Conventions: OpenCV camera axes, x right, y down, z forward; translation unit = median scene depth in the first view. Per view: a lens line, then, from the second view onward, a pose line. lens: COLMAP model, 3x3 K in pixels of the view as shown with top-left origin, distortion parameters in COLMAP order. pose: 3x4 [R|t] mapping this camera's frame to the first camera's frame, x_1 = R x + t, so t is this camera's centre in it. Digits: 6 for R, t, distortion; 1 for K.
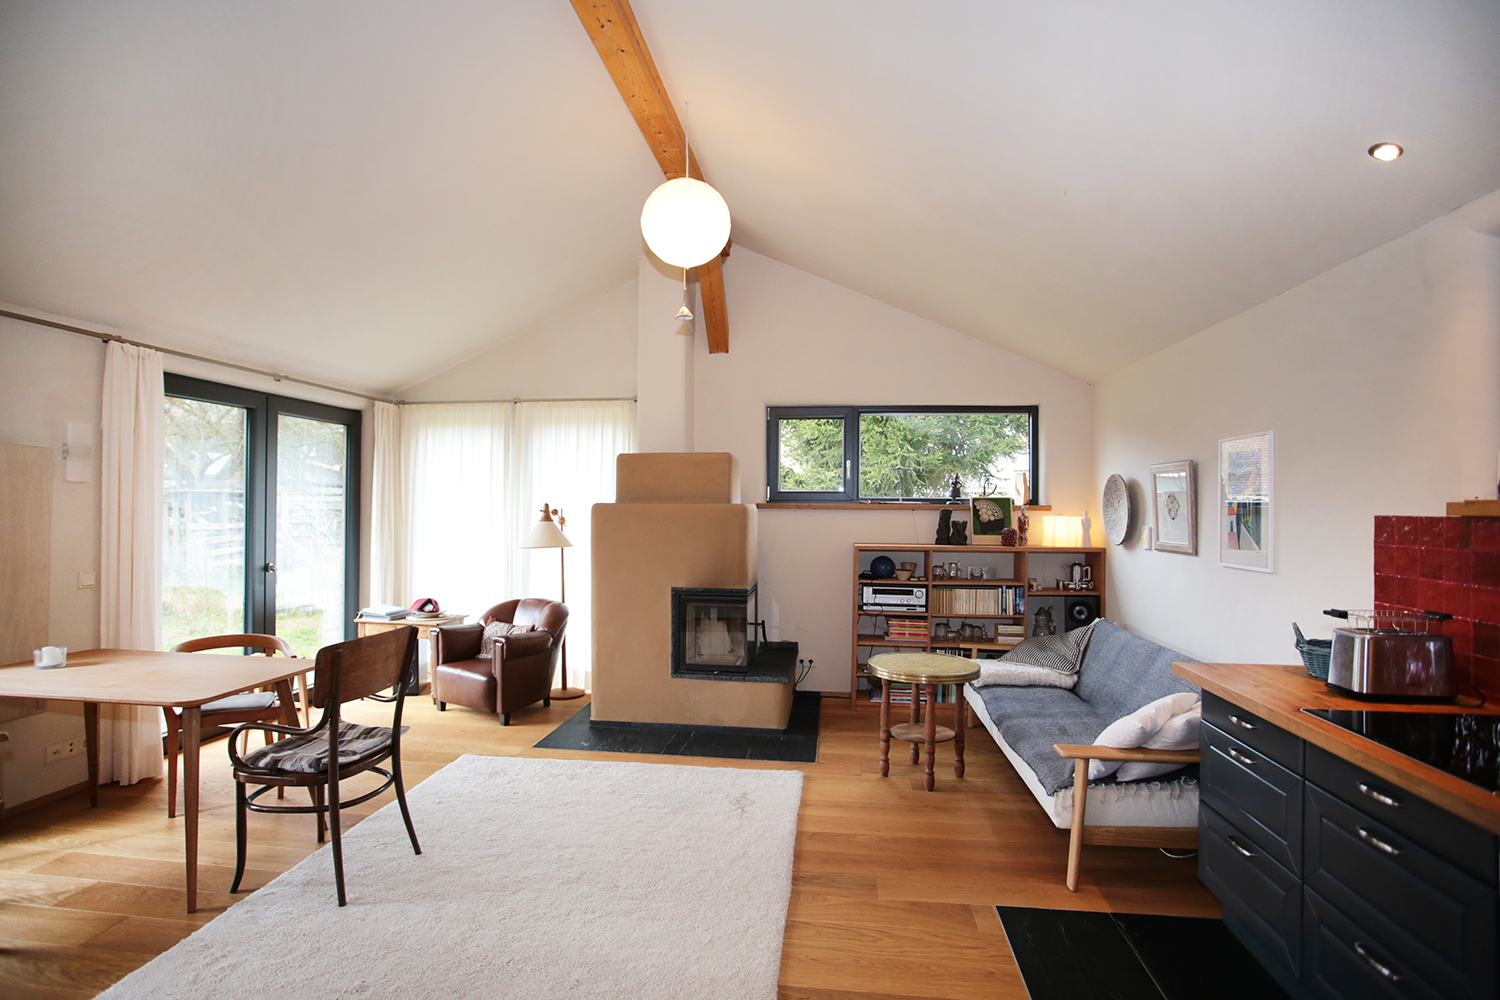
lens RADIAL K [[757.5, 0, 747.3], [0, 757.5, 502.0], [0, 0, 1]] dist [-0.056842, 0.000629]
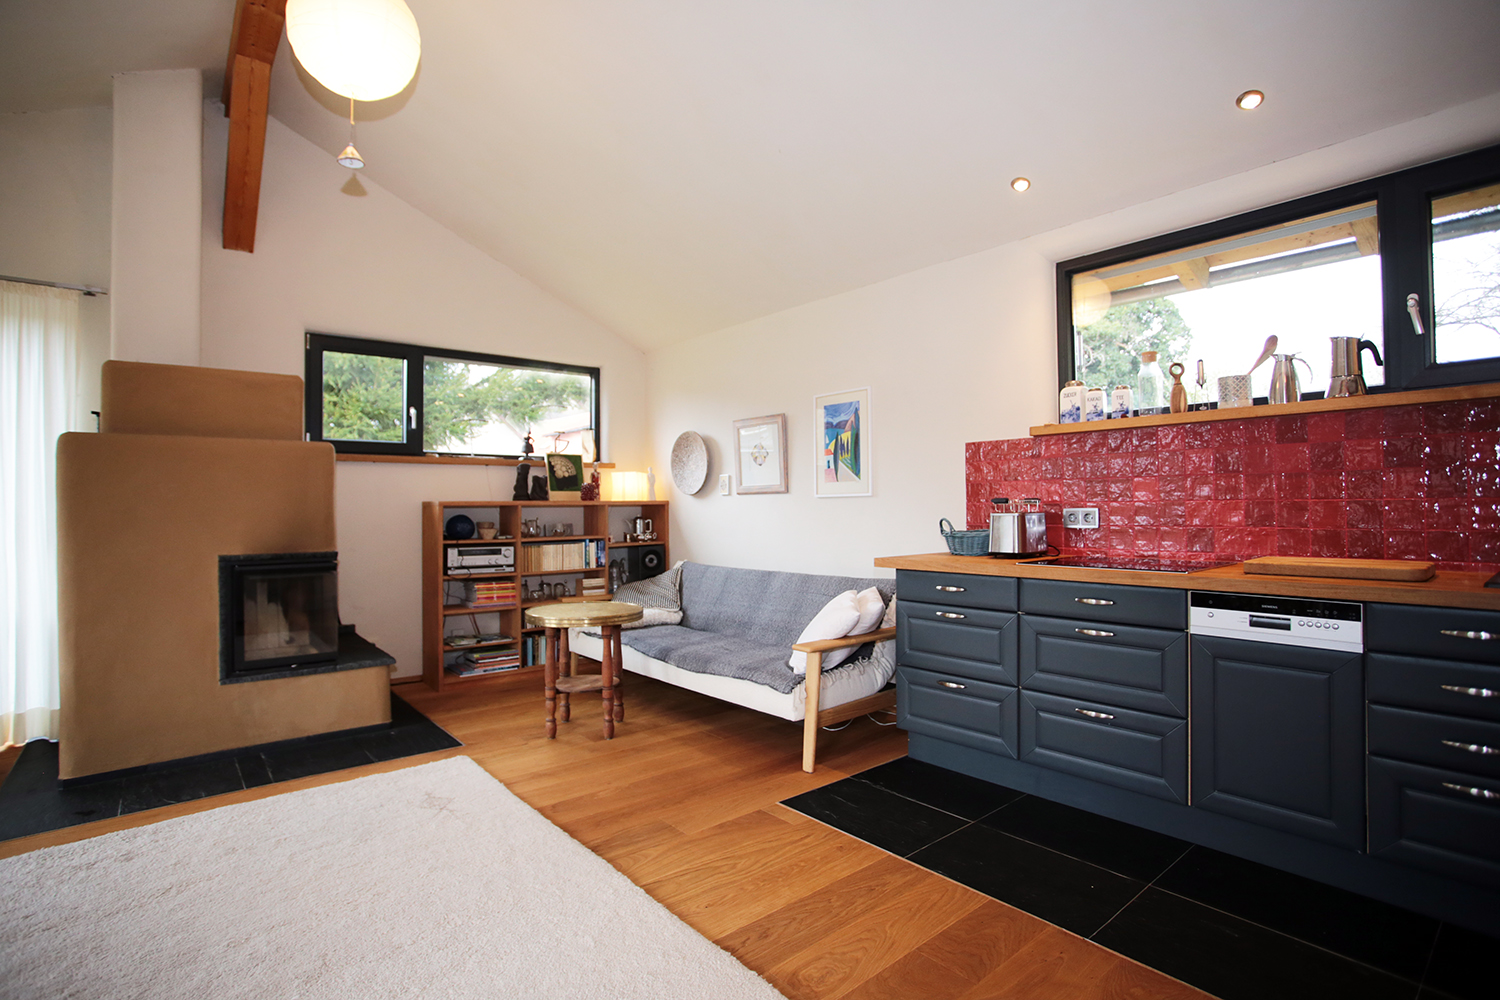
lens RADIAL K [[728.0, 0, 759.7], [0, 728.0, 495.7], [0, 0, 1]] dist [-0.084098, 0.033966]
pose [[0.670247, -0.004703, 0.742123, -0.226901], [0.013217, 0.999897, -0.005601, 0.061401], [-0.742020, 0.013563, 0.670241, 0.175040]]
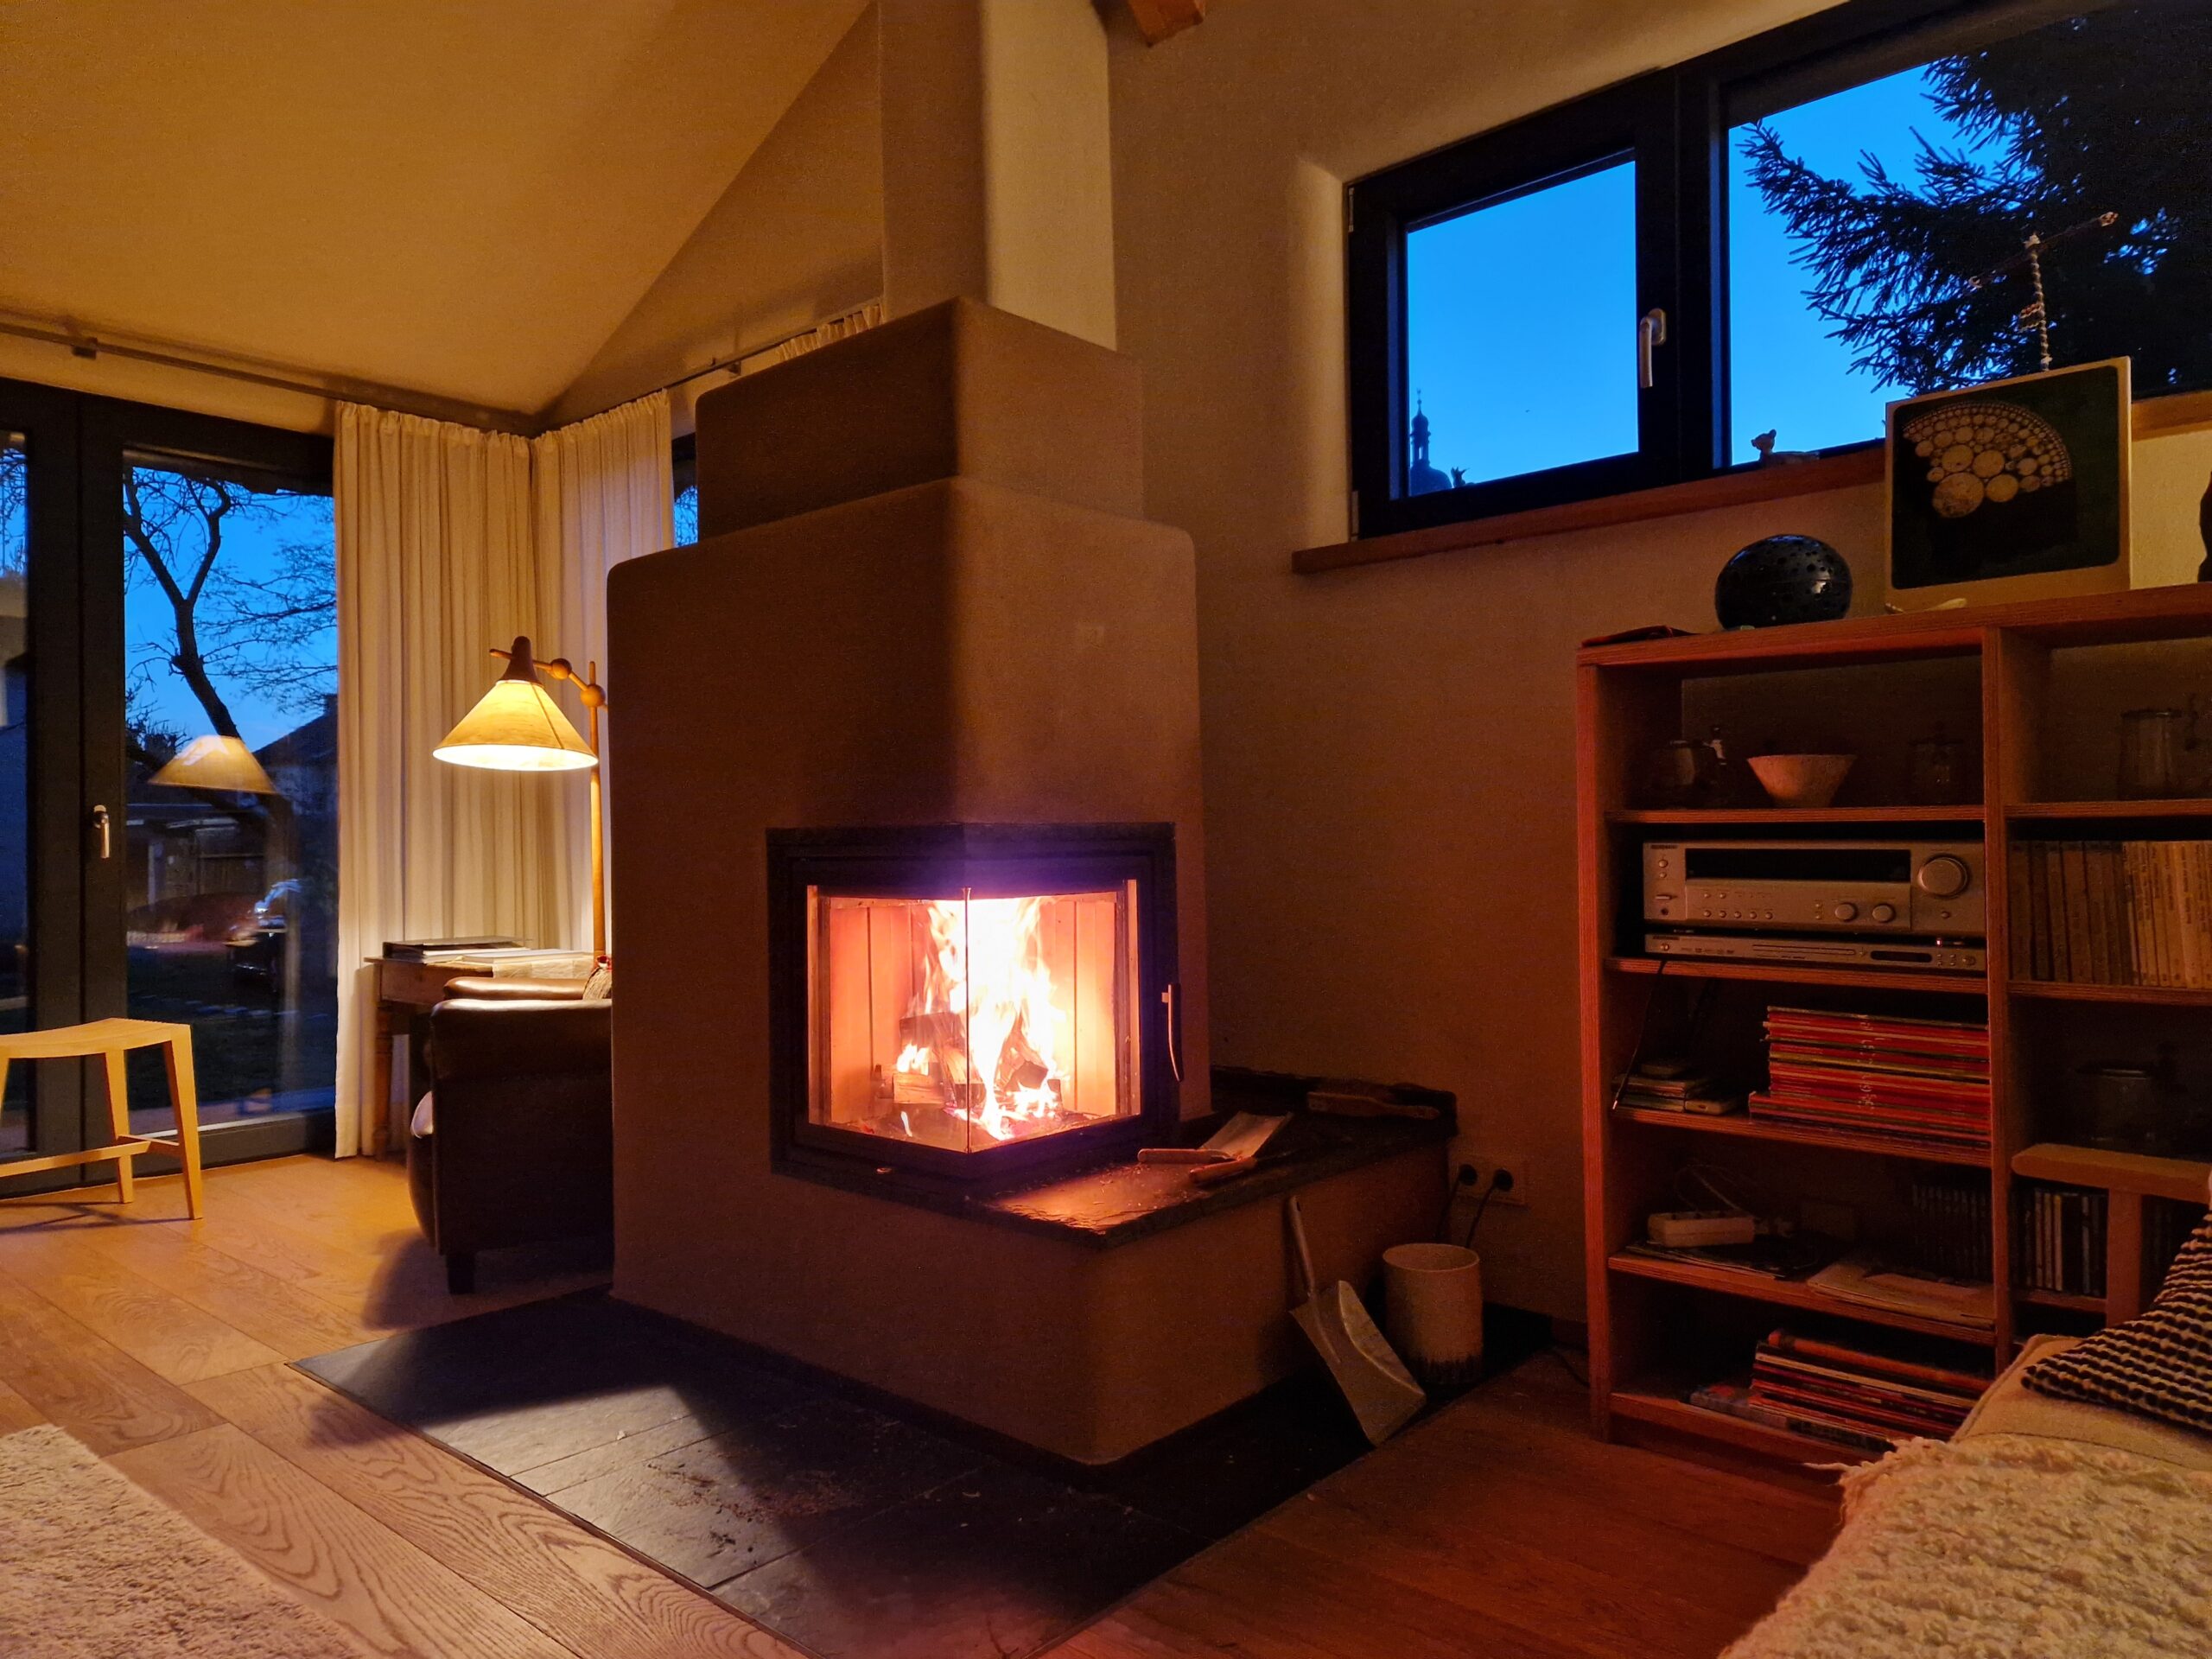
lens RADIAL K [[1479.4, 0, 1098.1], [0, 1479.4, 826.4], [0, 0, 1]] dist [0.001779, 0.001510]
pose [[0.812668, -0.027764, -0.582065, 0.274973], [0.025531, 0.999602, -0.012035, 0.110901], [0.582167, -0.005080, 0.813053, 0.594381]]
